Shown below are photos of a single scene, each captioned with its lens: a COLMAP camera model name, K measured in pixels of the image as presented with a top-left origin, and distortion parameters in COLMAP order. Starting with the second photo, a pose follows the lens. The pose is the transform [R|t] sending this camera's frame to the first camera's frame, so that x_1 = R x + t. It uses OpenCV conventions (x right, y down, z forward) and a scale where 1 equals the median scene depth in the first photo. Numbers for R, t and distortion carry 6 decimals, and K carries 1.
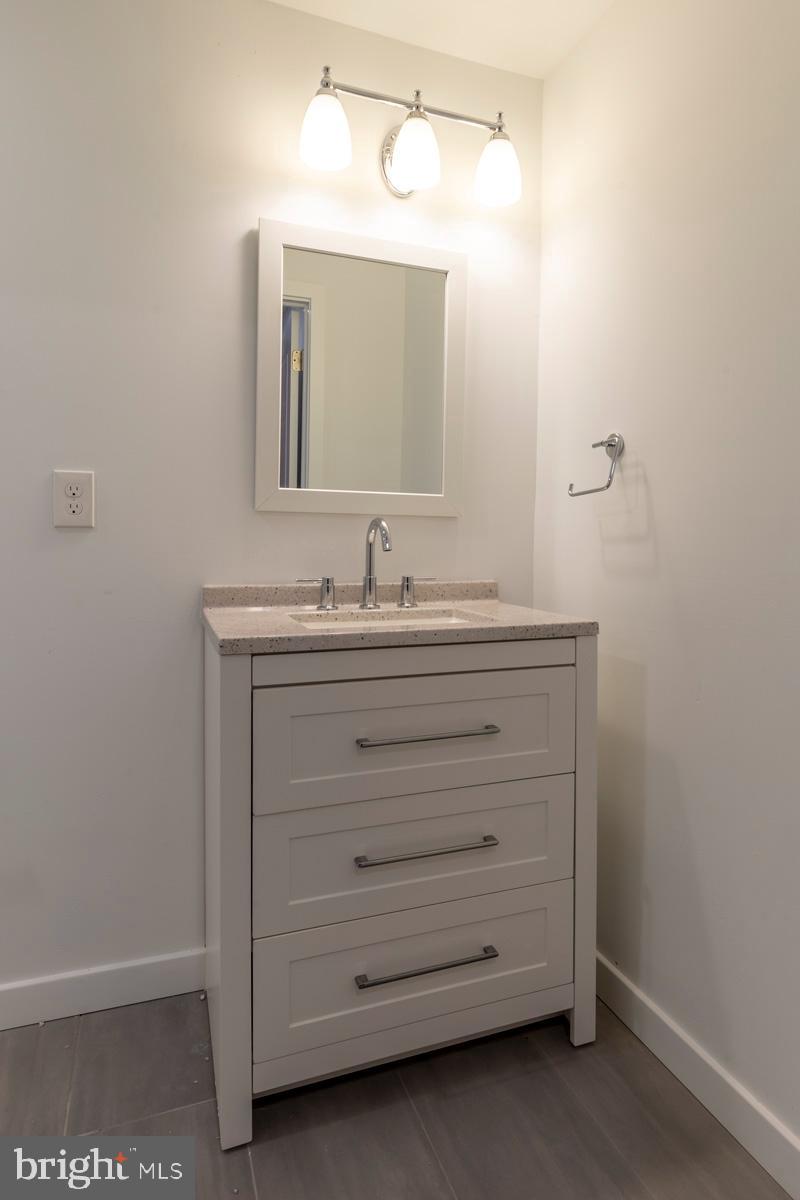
lens RADIAL K [[657.7, 0, 401.3], [0, 657.7, 548.8], [0, 0, 1]] dist [0.003942, -0.000022]
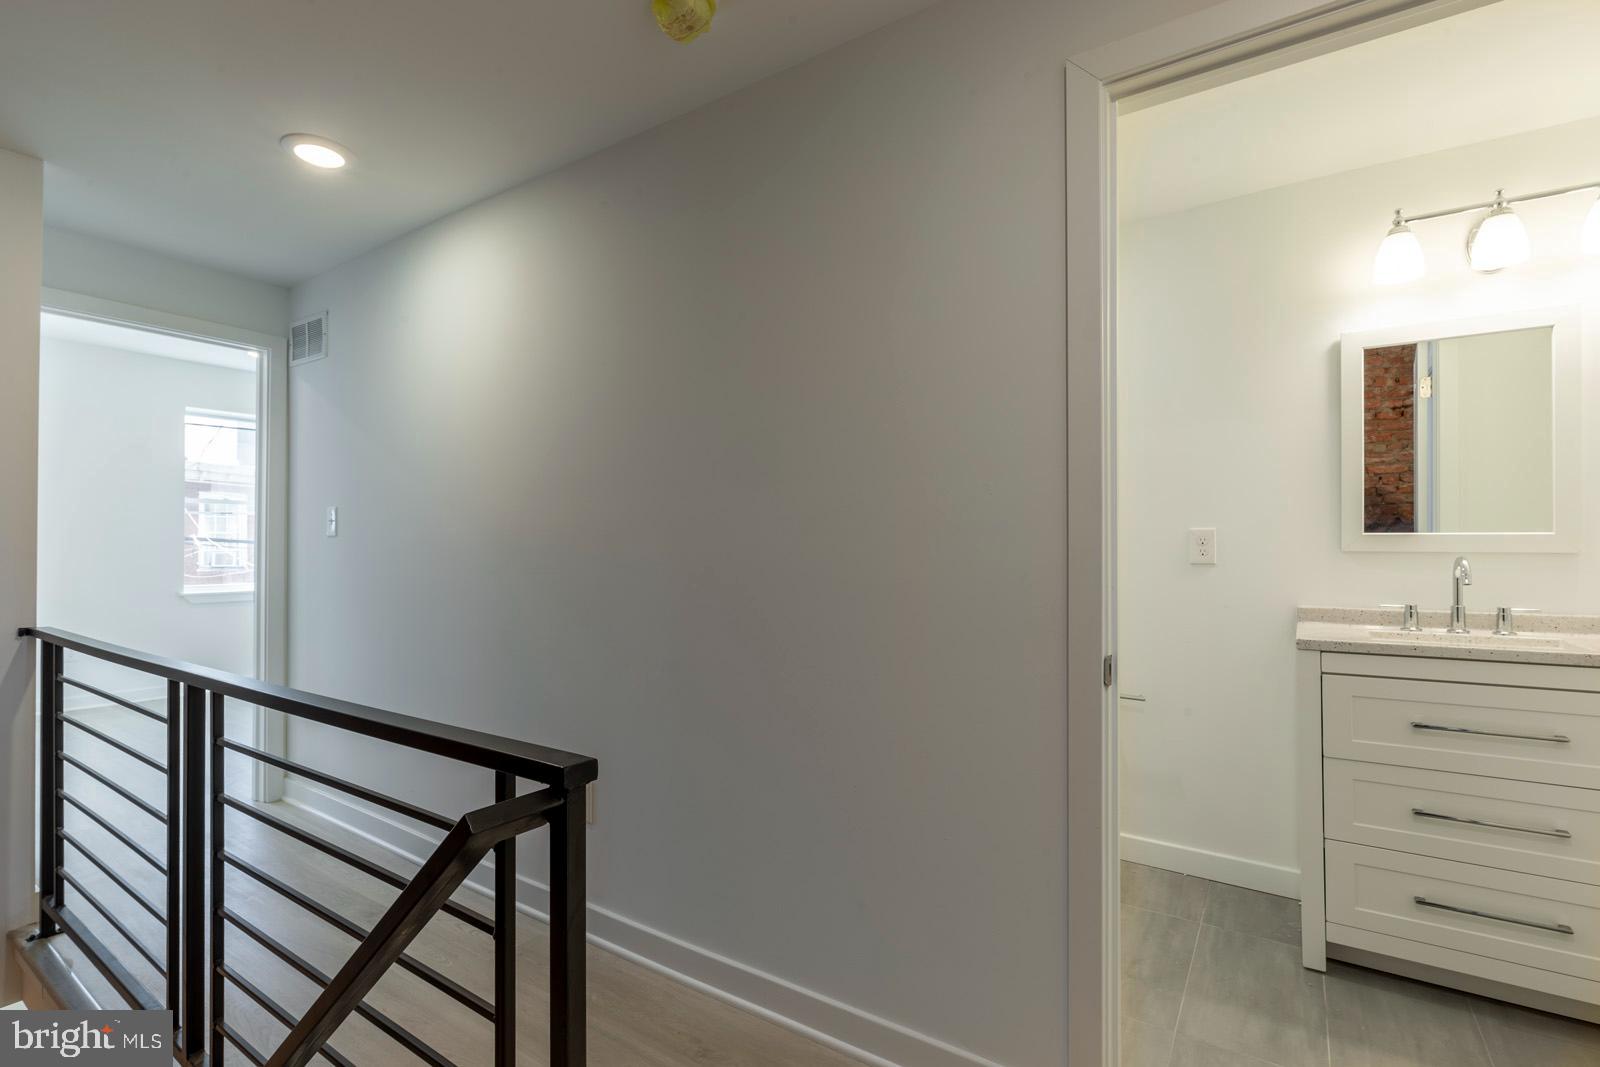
lens RADIAL K [[744.9, 0, 800.2], [0, 744.9, 540.2], [0, 0, 1]] dist [-0.002377, -0.001172]
pose [[0.579155, -0.017418, -0.815031, 0.374029], [-0.003337, 0.999713, -0.023737, -0.041997], [0.815210, 0.016467, 0.578931, -0.768713]]
